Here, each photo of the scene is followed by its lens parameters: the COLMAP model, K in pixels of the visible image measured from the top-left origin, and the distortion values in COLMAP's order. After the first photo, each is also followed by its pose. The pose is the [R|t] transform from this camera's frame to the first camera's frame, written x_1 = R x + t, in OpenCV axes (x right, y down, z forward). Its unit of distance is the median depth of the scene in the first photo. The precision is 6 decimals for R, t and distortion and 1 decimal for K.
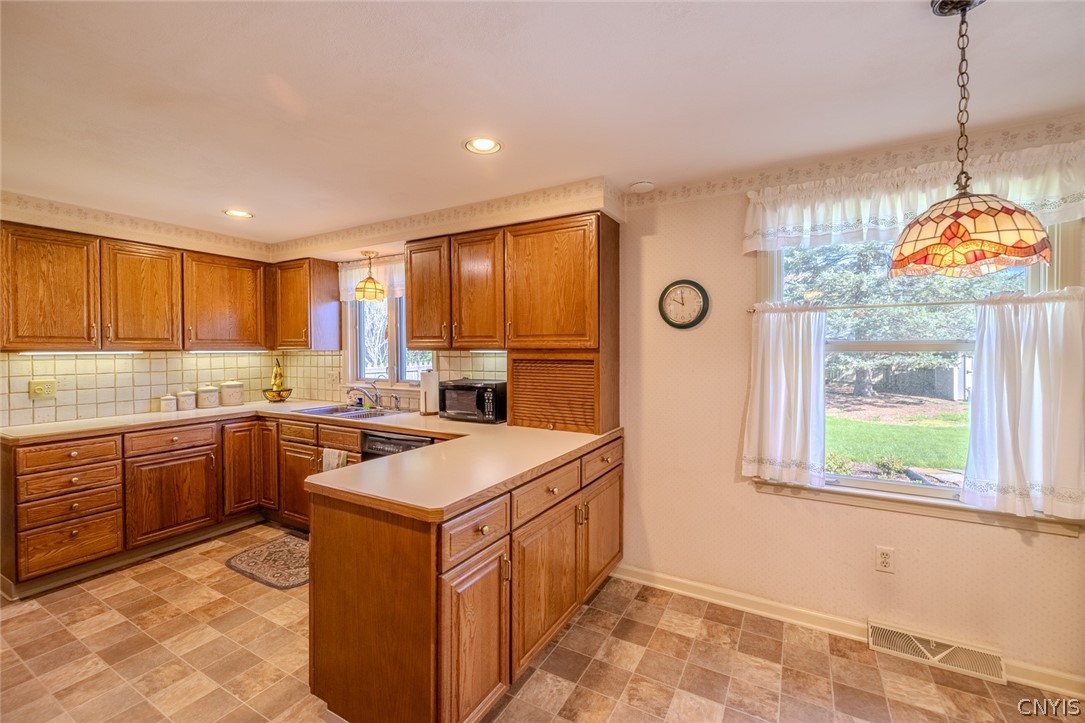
lens RADIAL K [[459.8, 0, 537.0], [0, 459.8, 354.6], [0, 0, 1]] dist [0.000241, 0.000033]
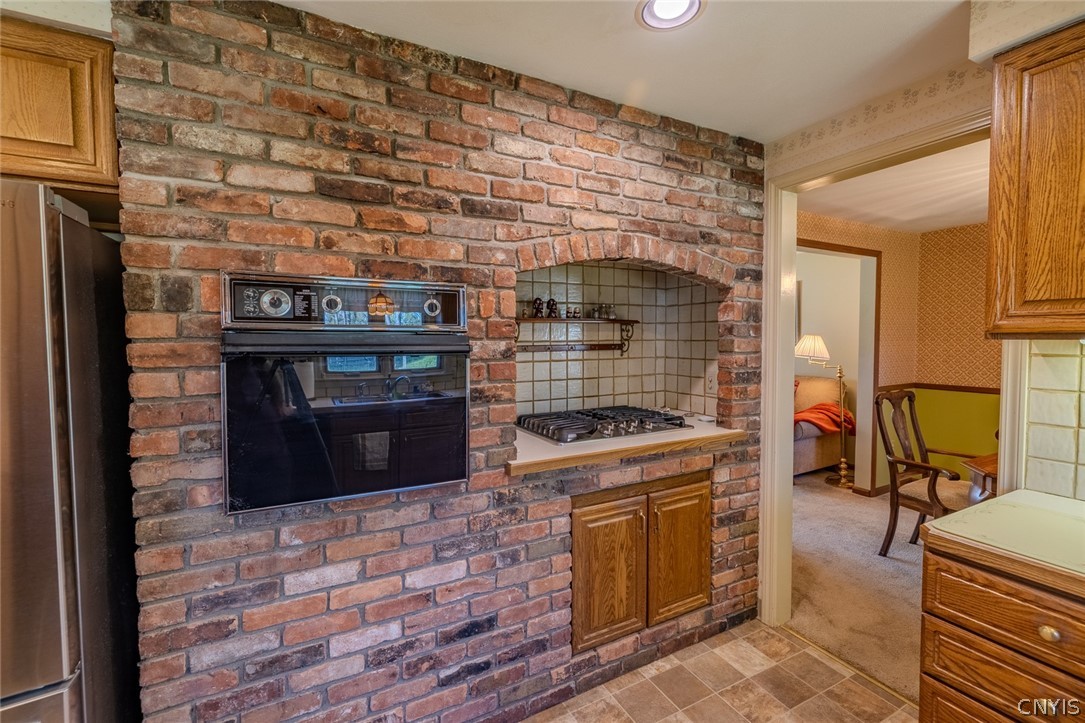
lens RADIAL K [[459.8, 0, 540.0], [0, 459.8, 354.1], [0, 0, 1]] dist [0.000241, 0.000033]
pose [[-0.538599, 0.036271, -0.841781, -0.452780], [-0.005972, 0.998884, 0.046861, -0.007230], [0.842541, 0.030266, -0.537781, 0.752735]]
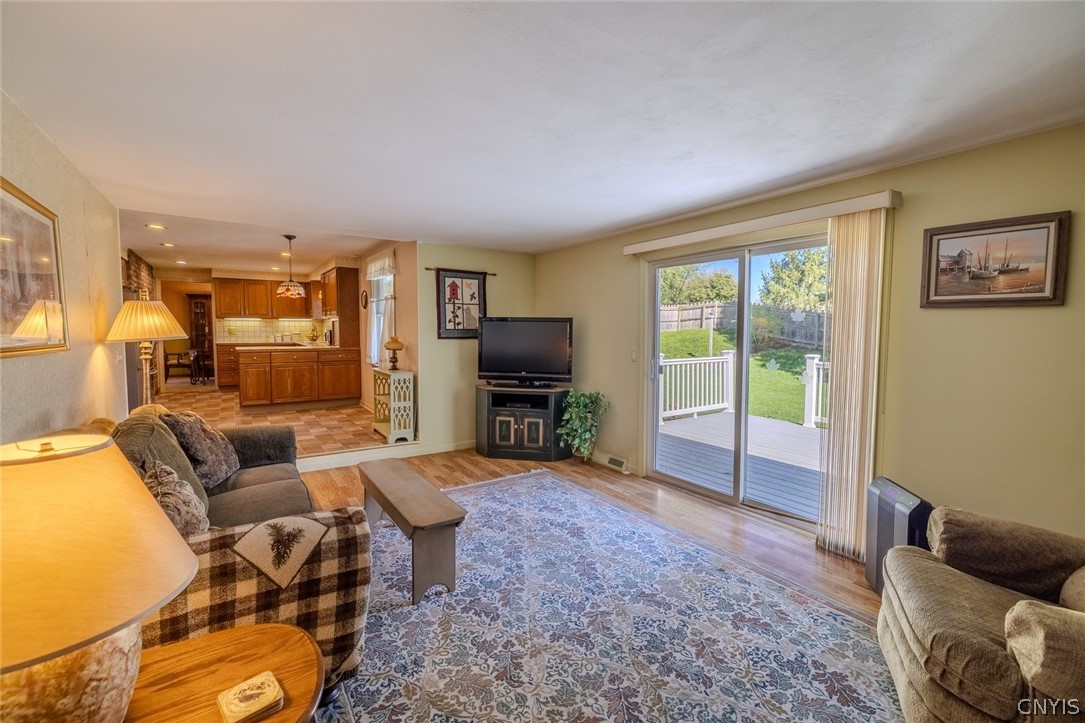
lens RADIAL K [[459.8, 0, 540.1], [0, 459.8, 358.7], [0, 0, 1]] dist [0.000241, 0.000033]
pose [[0.896189, 0.038383, -0.442009, 2.061383], [-0.014481, 0.998251, 0.057325, 0.054411], [0.443436, -0.044973, 0.895177, -0.811928]]
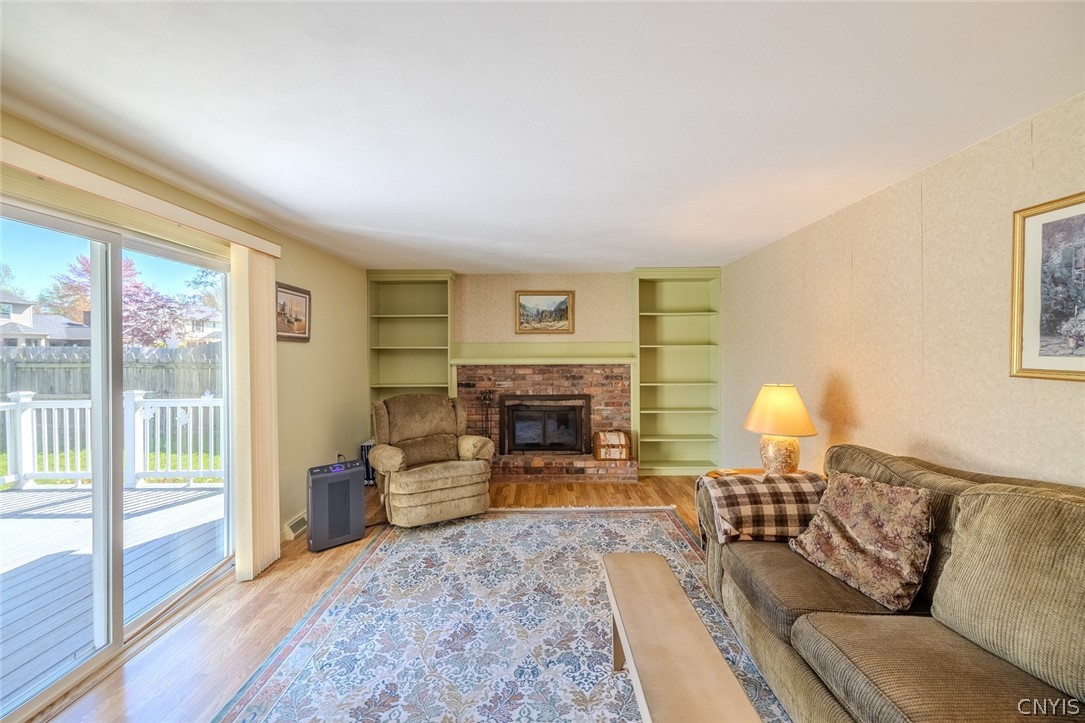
lens RADIAL K [[460.6, 0, 536.6], [0, 460.6, 353.9], [0, 0, 1]] dist [-0.002321, -0.000132]
pose [[-0.486886, 0.004834, 0.873452, 1.056595], [0.027227, 0.999583, 0.009645, 0.039515], [-0.873041, 0.028478, -0.486814, 0.233116]]
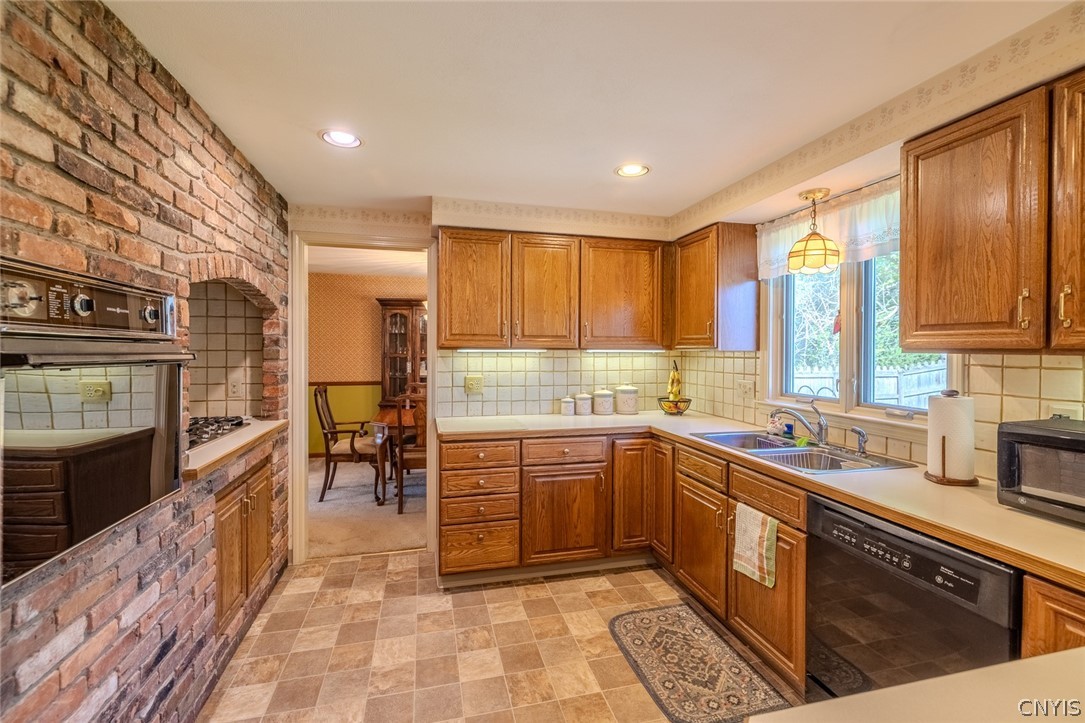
lens RADIAL K [[459.8, 0, 537.0], [0, 459.8, 354.8], [0, 0, 1]] dist [0.000241, 0.000033]
pose [[0.692885, 0.016486, -0.720860, -0.205682], [-0.017483, 0.999829, 0.006062, -0.002269], [0.720836, 0.008402, 0.693055, 0.363332]]
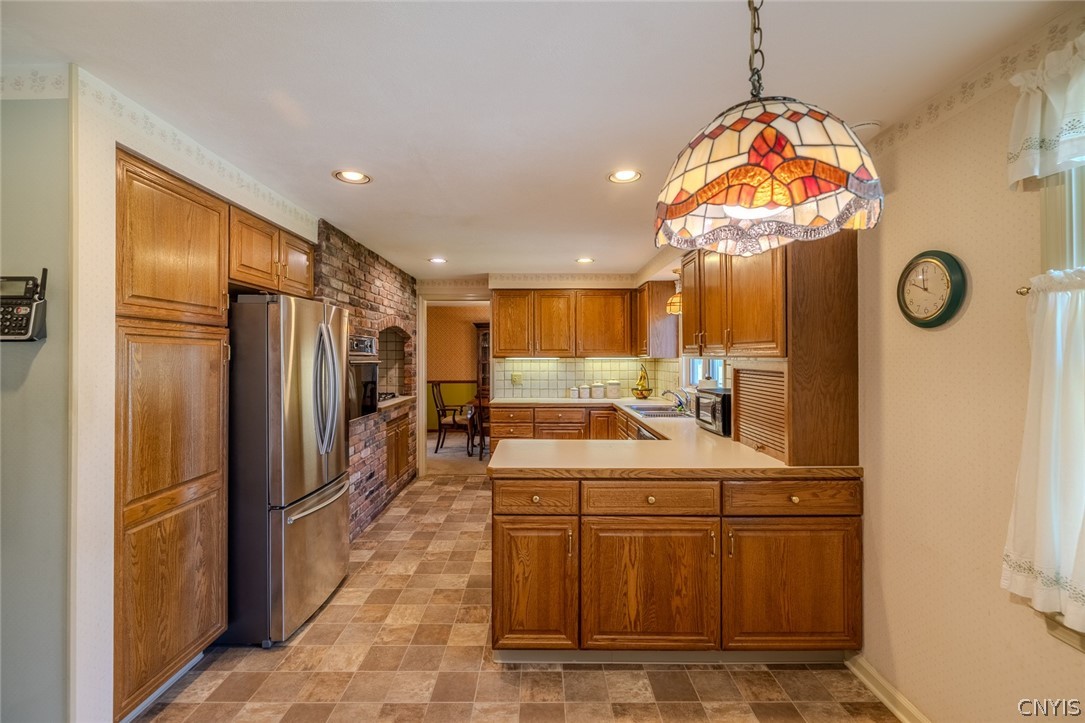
lens RADIAL K [[459.8, 0, 537.0], [0, 459.8, 354.9], [0, 0, 1]] dist [0.000241, 0.000033]
pose [[0.495837, 0.000618, -0.868415, 0.507078], [-0.011915, 0.999910, -0.006091, -0.007062], [0.868334, 0.013367, 0.495800, 0.180060]]
